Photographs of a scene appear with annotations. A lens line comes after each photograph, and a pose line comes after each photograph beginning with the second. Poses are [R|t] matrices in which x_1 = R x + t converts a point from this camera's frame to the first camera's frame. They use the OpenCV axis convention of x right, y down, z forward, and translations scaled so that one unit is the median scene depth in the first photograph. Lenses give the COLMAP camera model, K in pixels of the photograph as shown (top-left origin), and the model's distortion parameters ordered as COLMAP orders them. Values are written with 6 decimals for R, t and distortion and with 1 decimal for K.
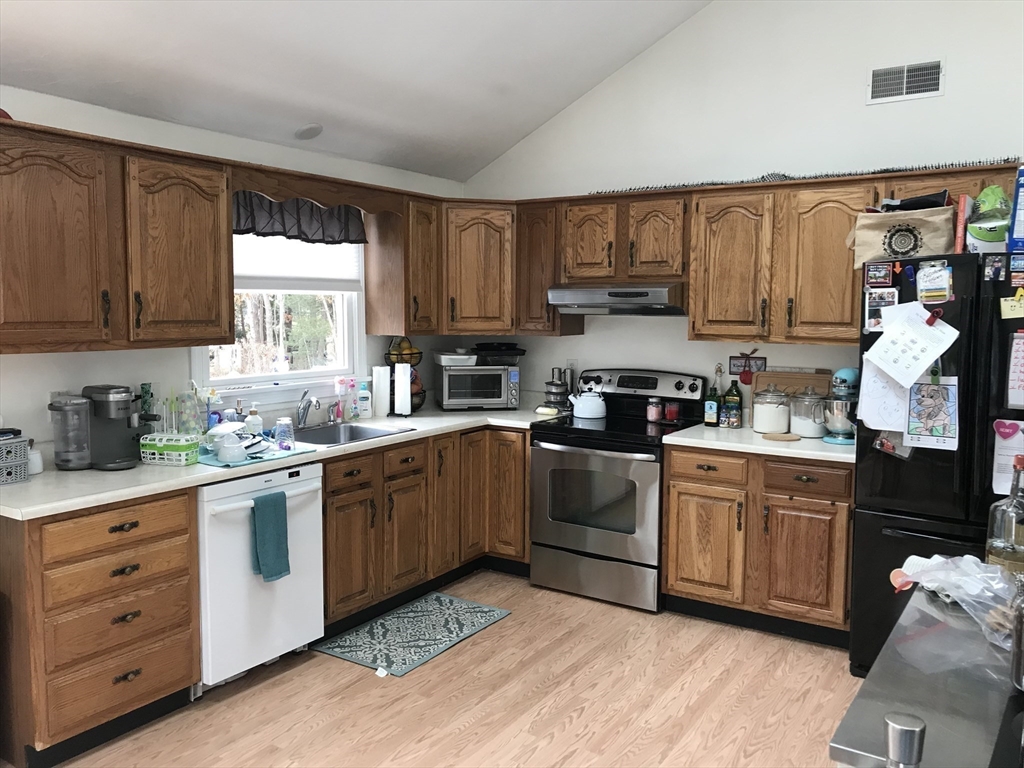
lens RADIAL K [[835.2, 0, 507.5], [0, 835.2, 374.3], [0, 0, 1]] dist [0.047116, -0.074627]
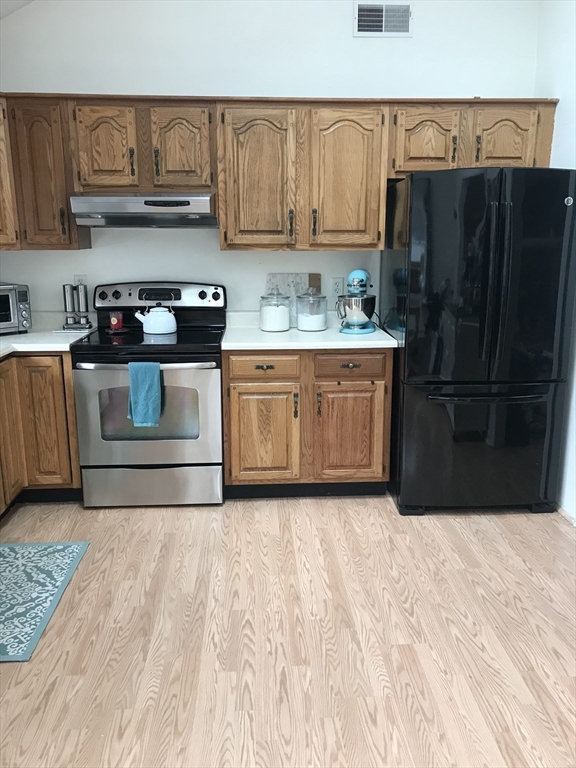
lens RADIAL K [[626.4, 0, 289.5], [0, 626.4, 380.5], [0, 0, 1]] dist [0.047116, -0.074627]
pose [[0.804775, -0.142267, 0.576279, -0.206557], [0.056611, 0.984823, 0.164067, -0.004030], [-0.590875, -0.099414, 0.800615, 0.315521]]
